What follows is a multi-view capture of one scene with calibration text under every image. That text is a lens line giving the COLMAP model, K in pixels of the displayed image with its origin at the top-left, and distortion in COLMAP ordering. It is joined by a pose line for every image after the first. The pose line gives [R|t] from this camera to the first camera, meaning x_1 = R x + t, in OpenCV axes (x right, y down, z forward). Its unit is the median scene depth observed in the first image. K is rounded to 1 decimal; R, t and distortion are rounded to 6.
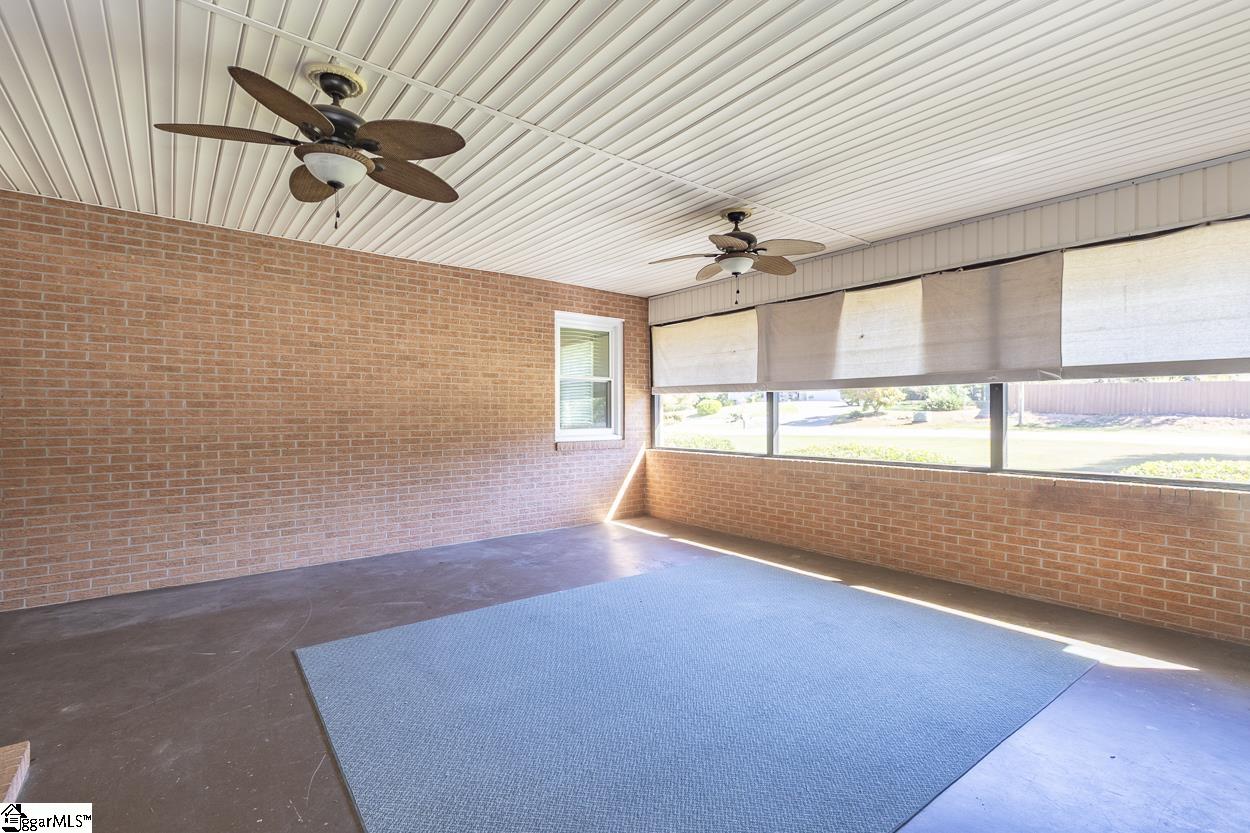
lens RADIAL K [[568.2, 0, 625.0], [0, 568.2, 416.5], [0, 0, 1]] dist [0.000396, -0.000007]
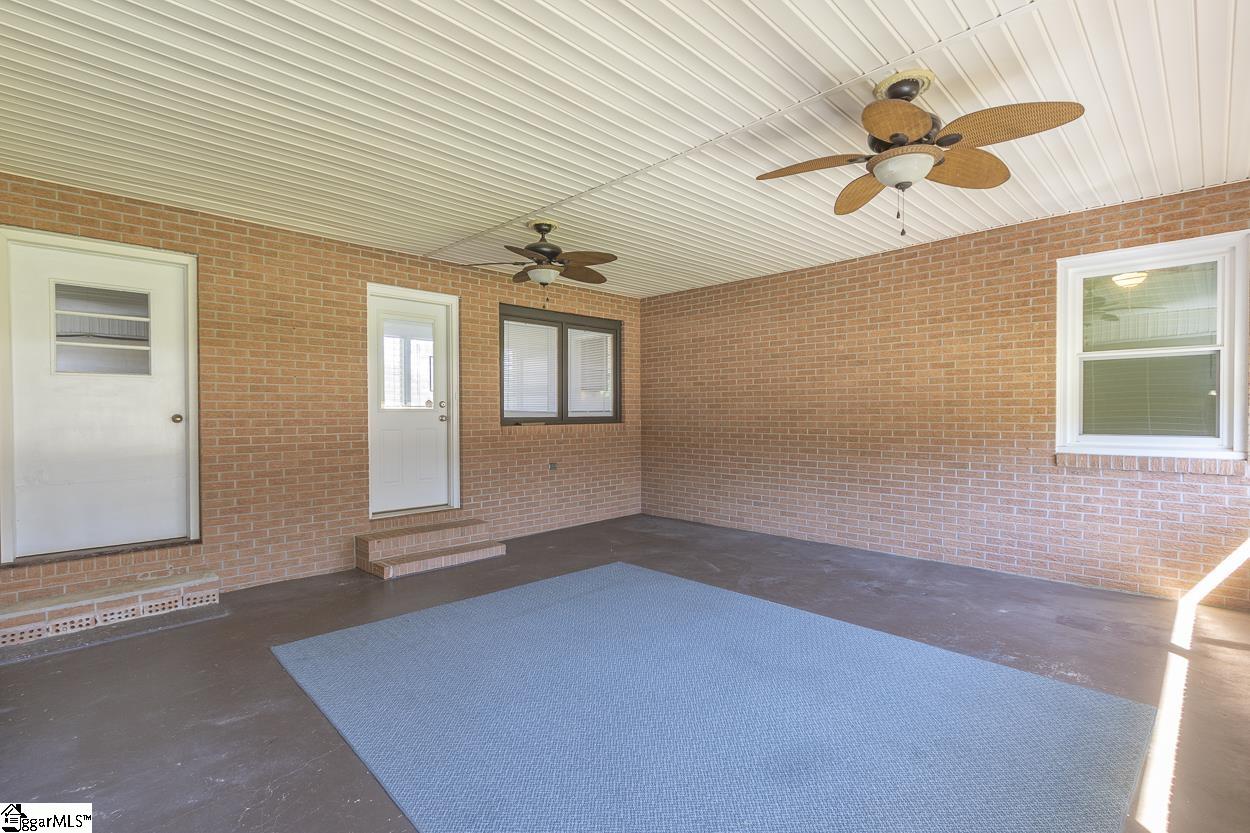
lens RADIAL K [[581.2, 0, 625.0], [0, 581.2, 416.5], [0, 0, 1]] dist [-0.001478, -0.000078]
pose [[0.108275, 0.008420, -0.994085, 0.600822], [0.000117, 0.999964, 0.008482, -0.005650], [0.994121, -0.001035, 0.108271, 0.484624]]
